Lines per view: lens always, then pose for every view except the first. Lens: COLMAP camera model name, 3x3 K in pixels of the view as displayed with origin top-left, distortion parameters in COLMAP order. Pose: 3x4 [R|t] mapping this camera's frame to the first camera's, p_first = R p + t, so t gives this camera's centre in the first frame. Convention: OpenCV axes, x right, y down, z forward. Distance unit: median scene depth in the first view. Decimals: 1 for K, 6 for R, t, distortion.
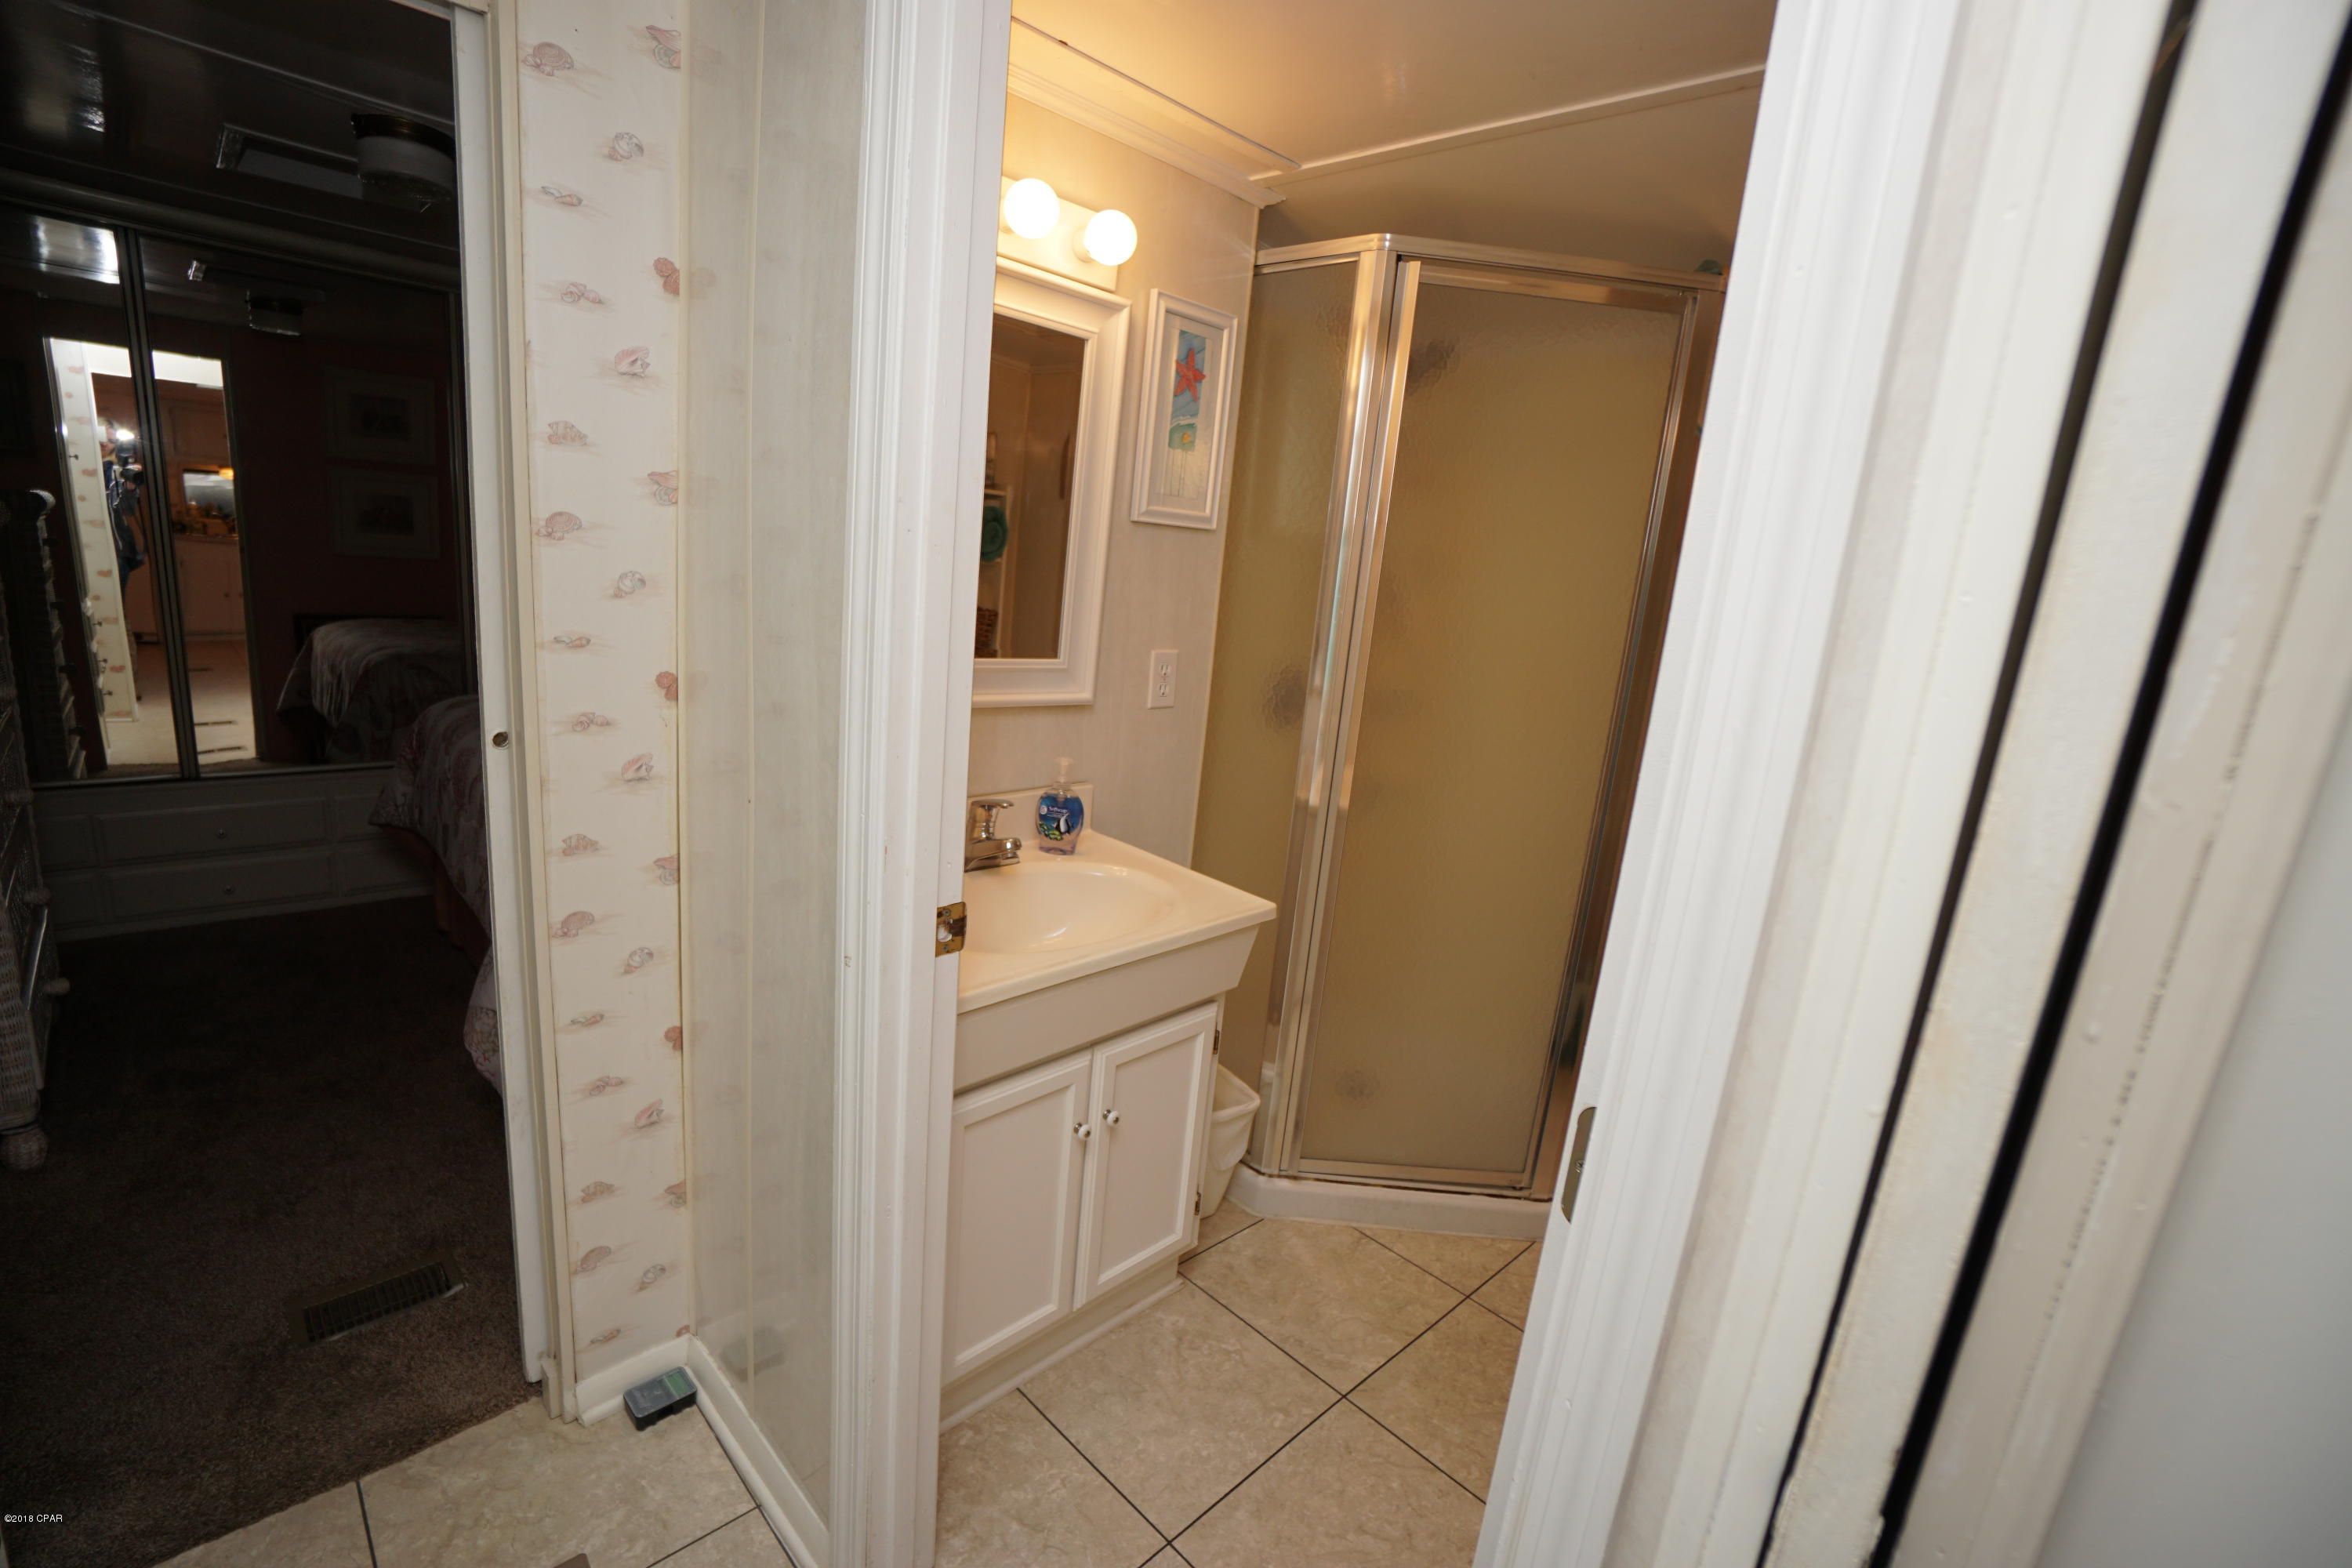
lens RADIAL K [[1034.9, 0, 1162.0], [0, 1034.9, 778.0], [0, 0, 1]] dist [-0.067637, 0.024740]
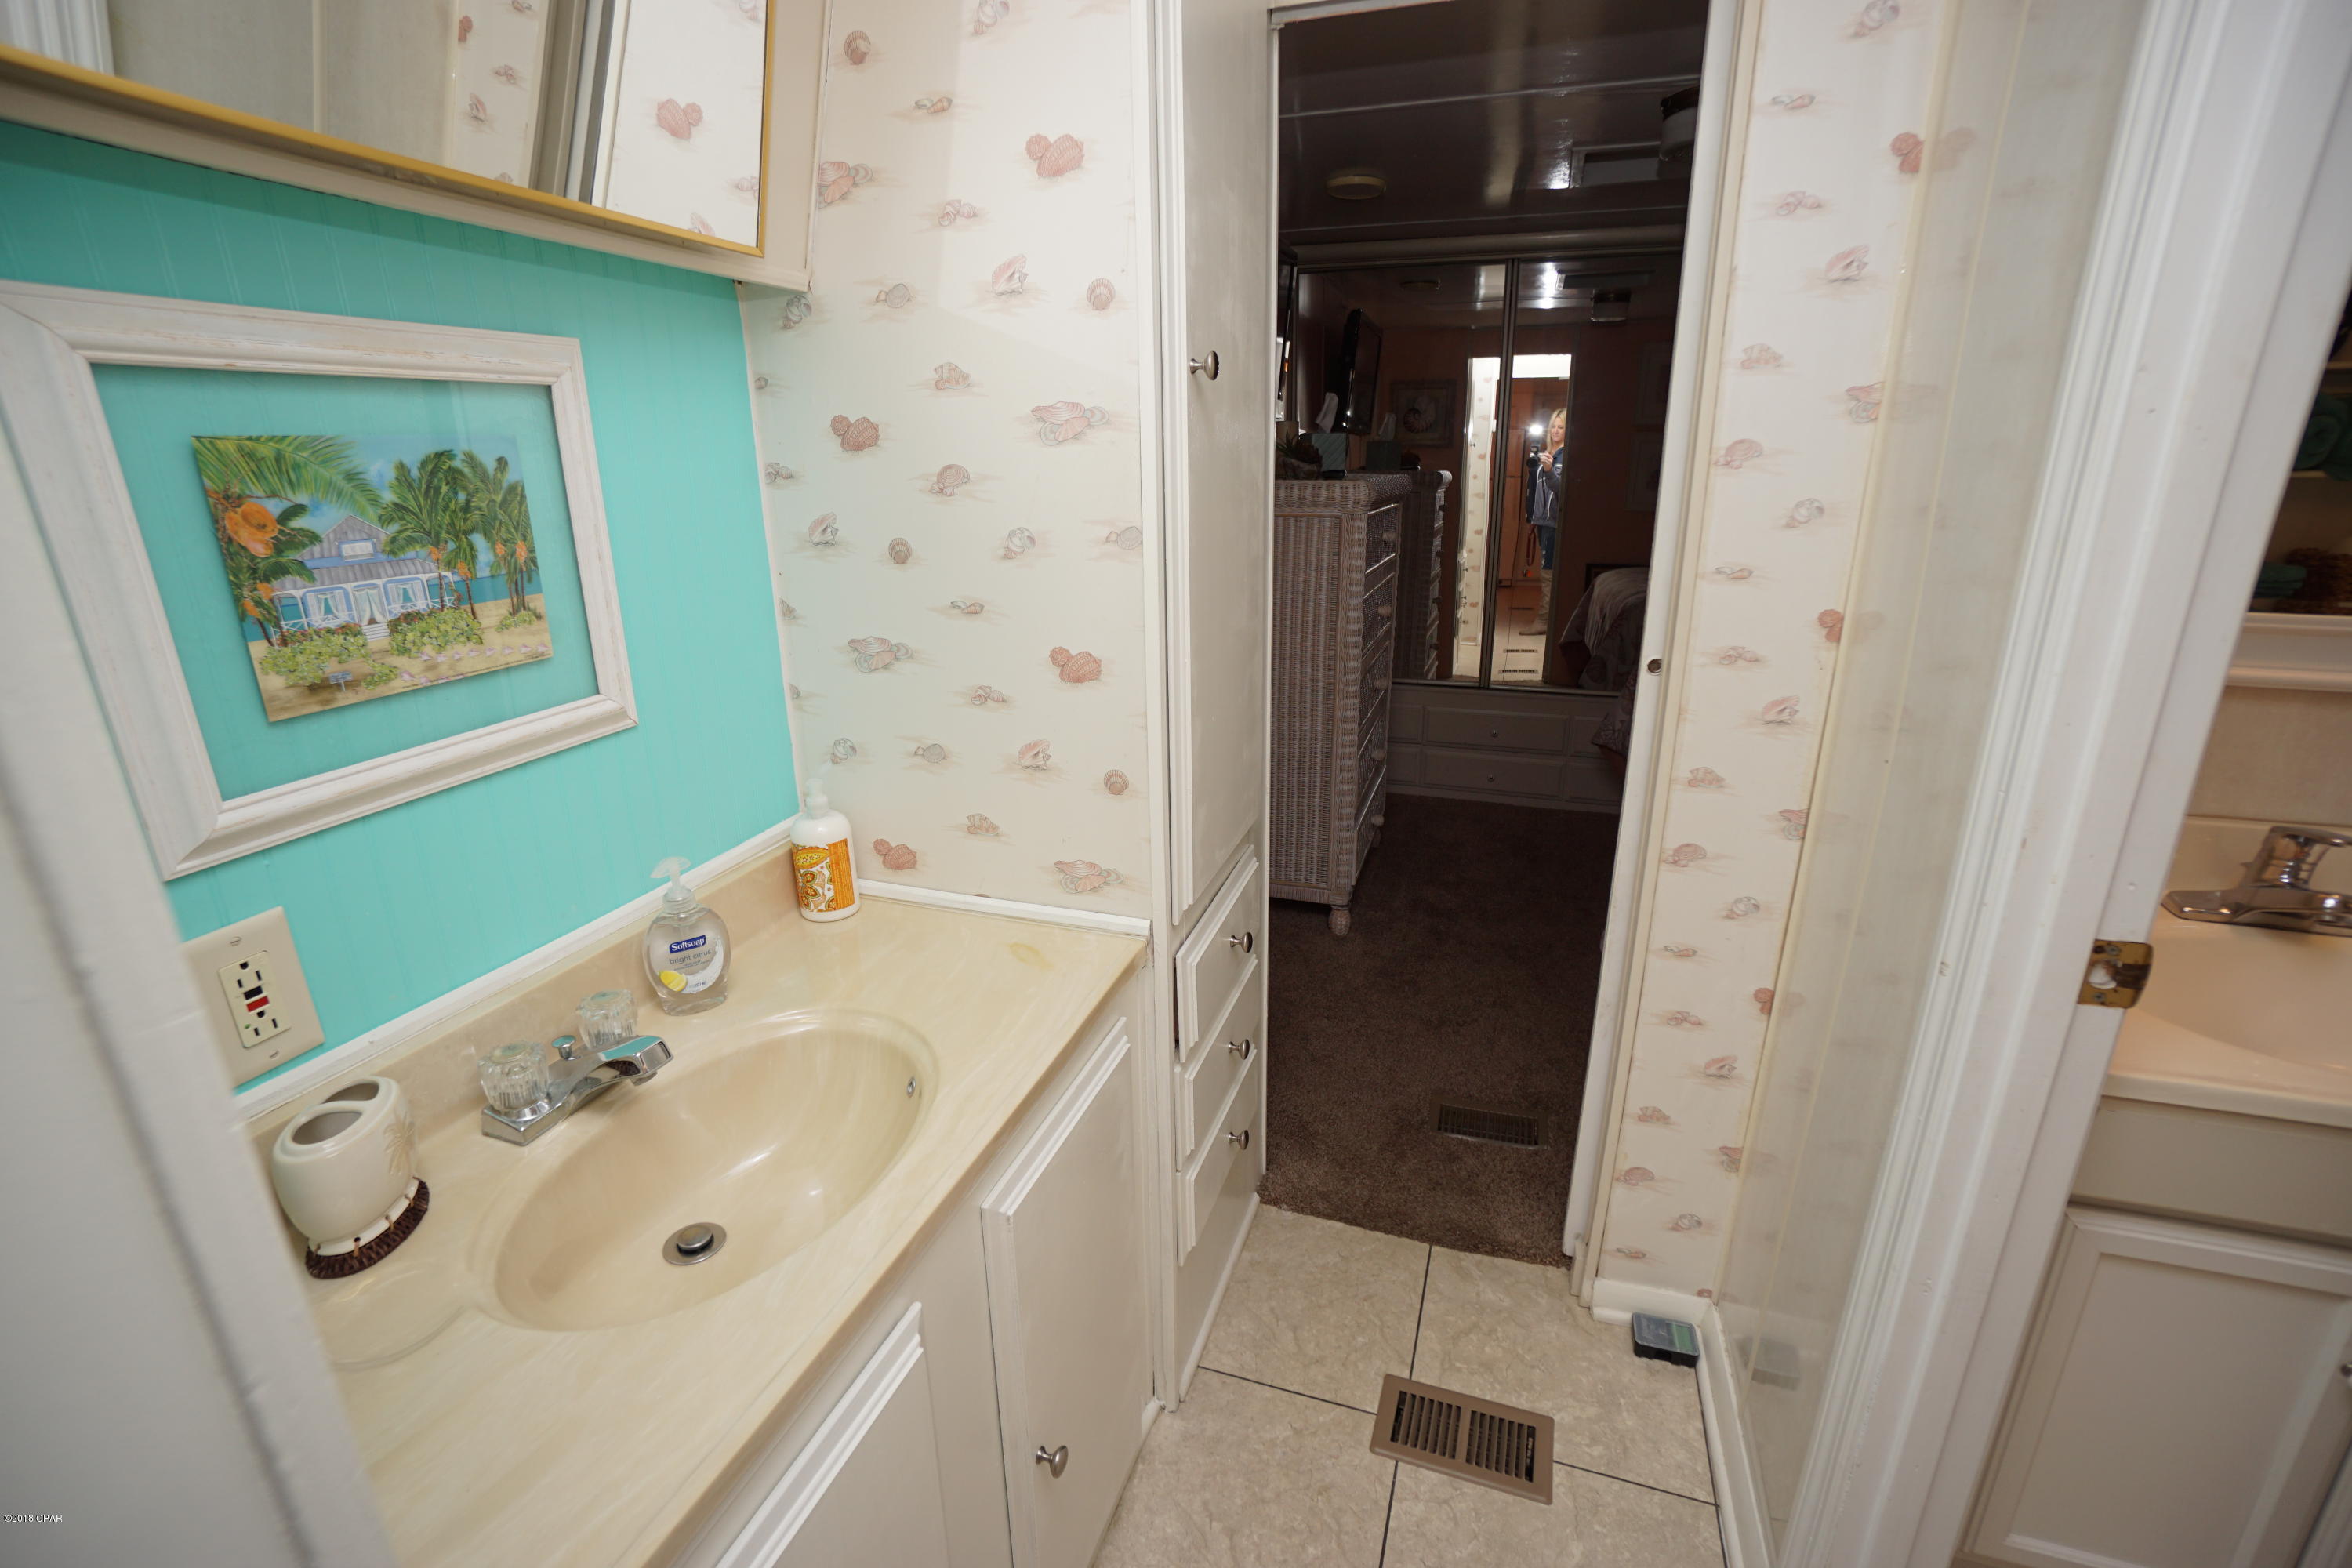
lens RADIAL K [[1038.7, 0, 1167.3], [0, 1038.7, 776.9], [0, 0, 1]] dist [-0.067323, 0.025993]
pose [[0.446645, 0.174080, -0.877613, 0.066446], [-0.139727, 0.982426, 0.123759, 0.013037], [0.883733, 0.067350, 0.463119, 0.061797]]
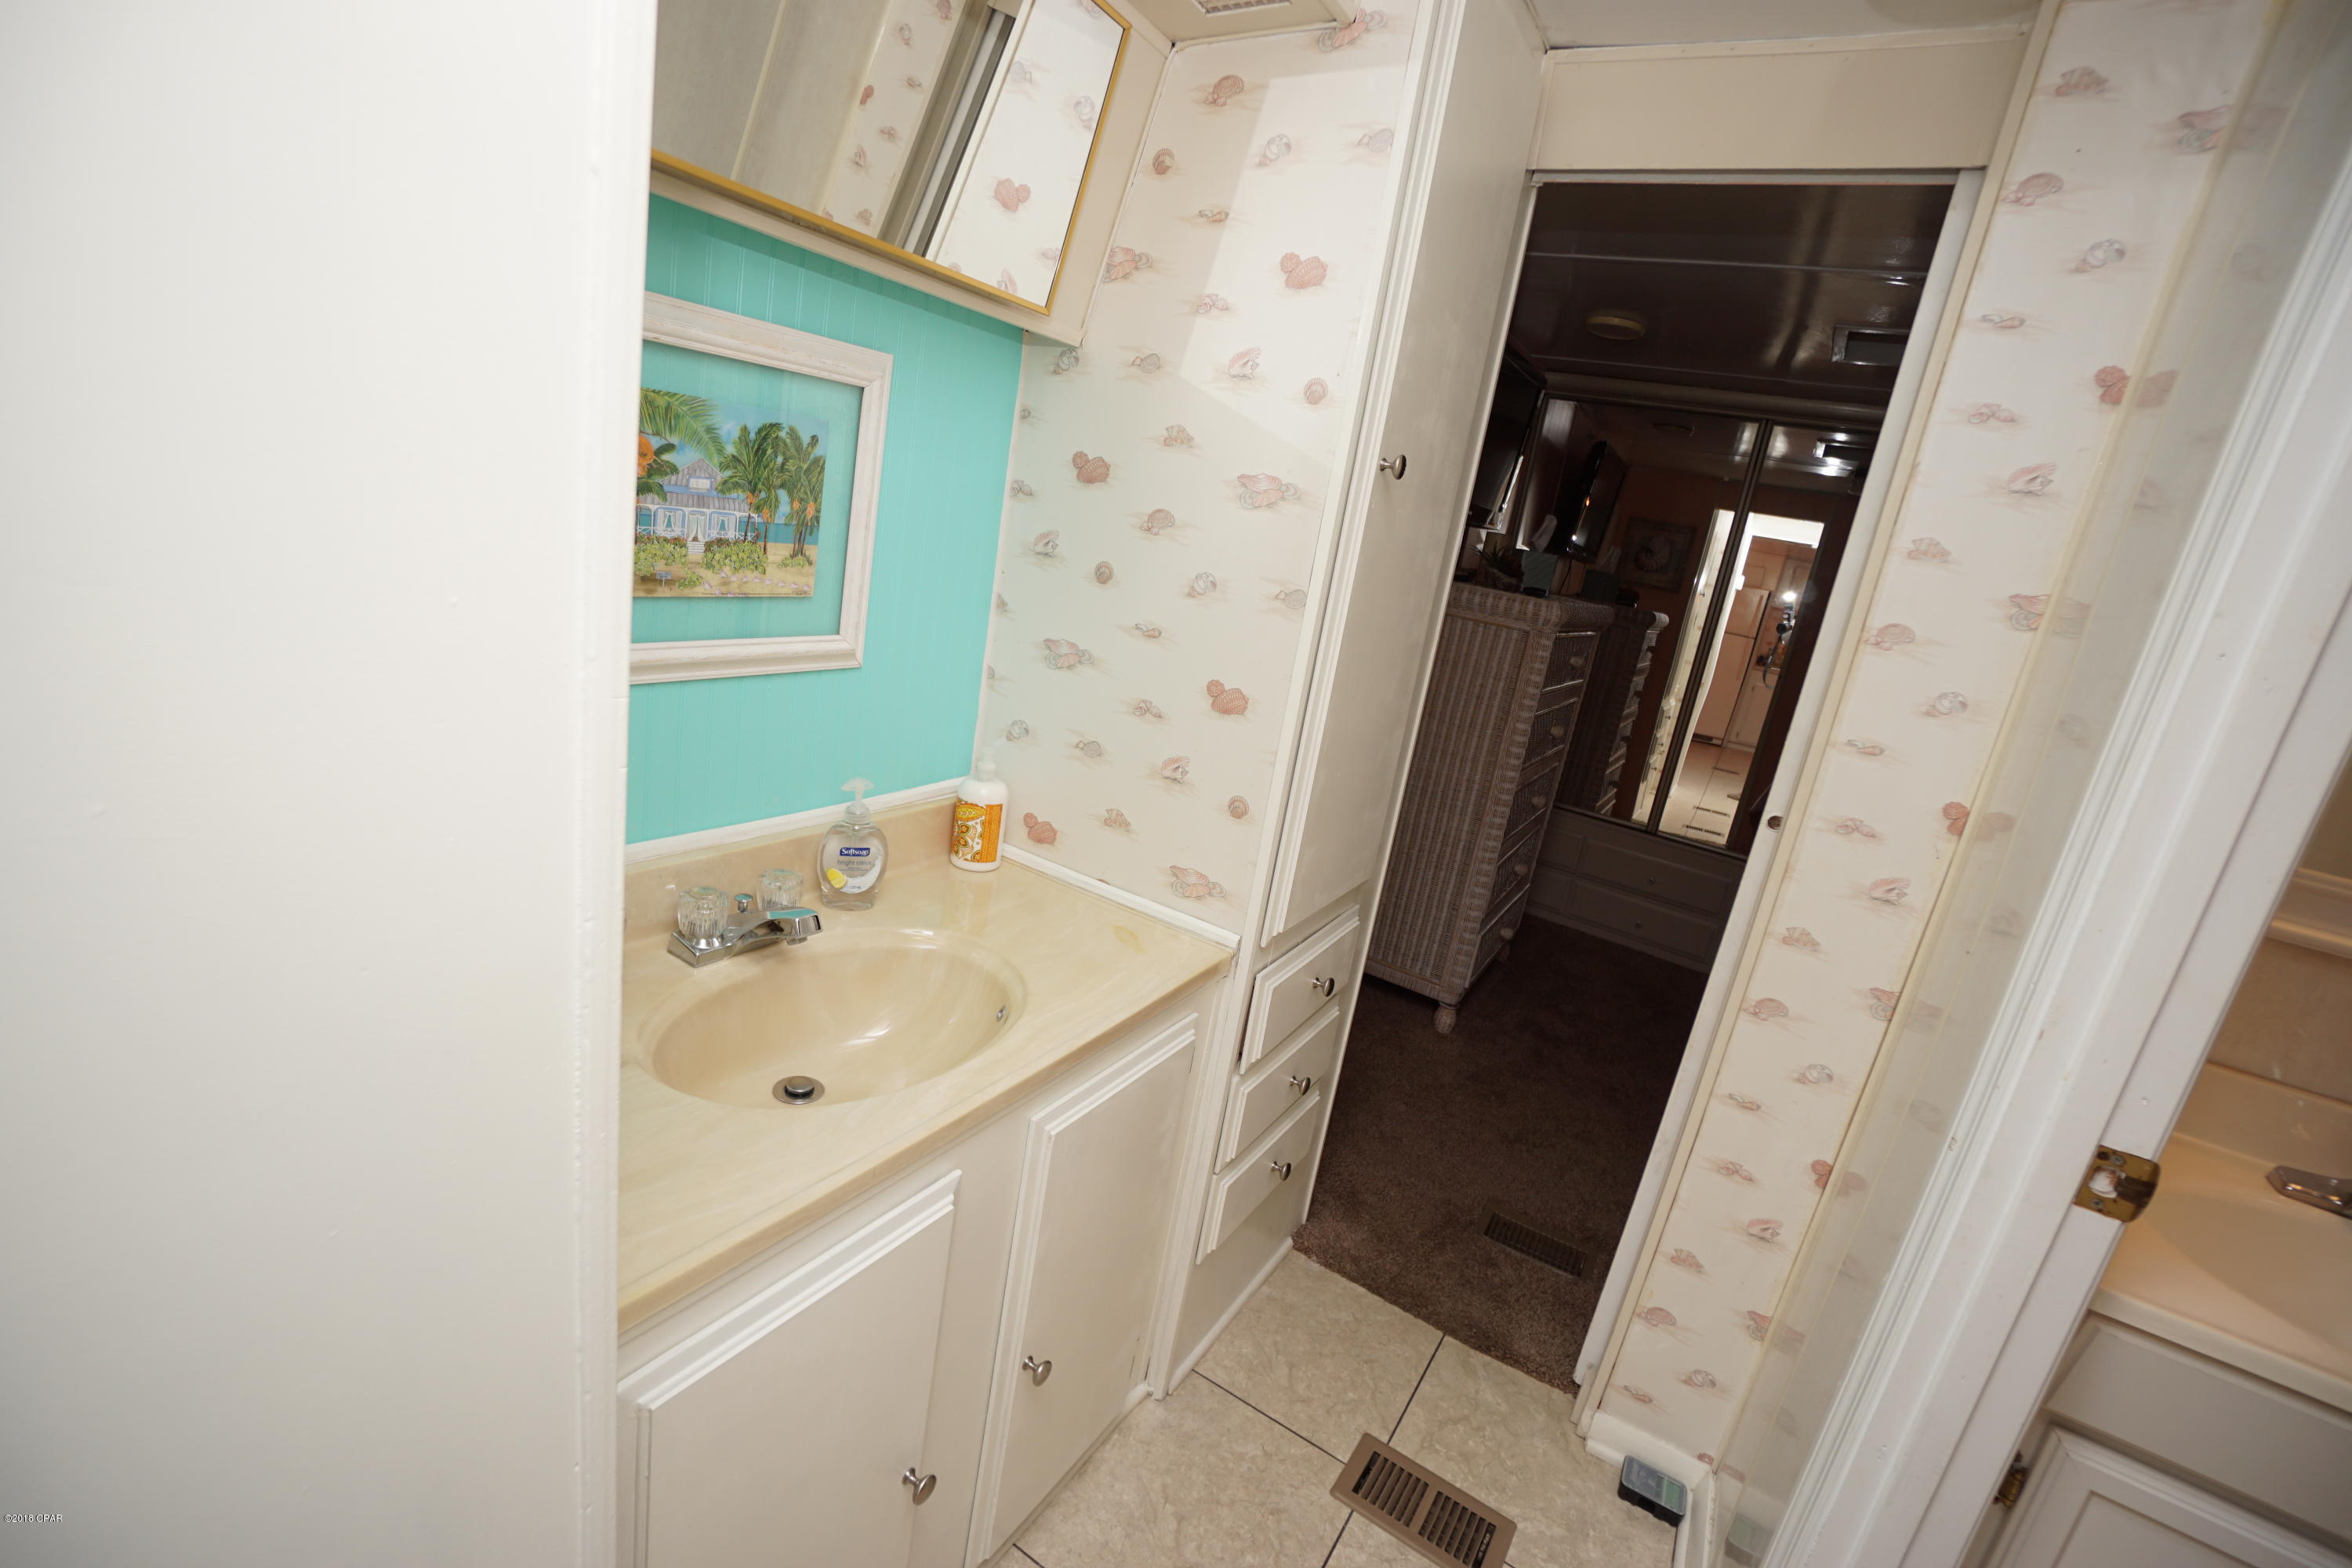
lens RADIAL K [[1033.4, 0, 1168.2], [0, 1033.4, 774.1], [0, 0, 1]] dist [-0.065943, 0.024149]
pose [[0.253835, 0.195419, -0.947301, 0.181426], [-0.343938, 0.933606, 0.100434, 0.026068], [0.904033, 0.300319, 0.304193, 0.060664]]
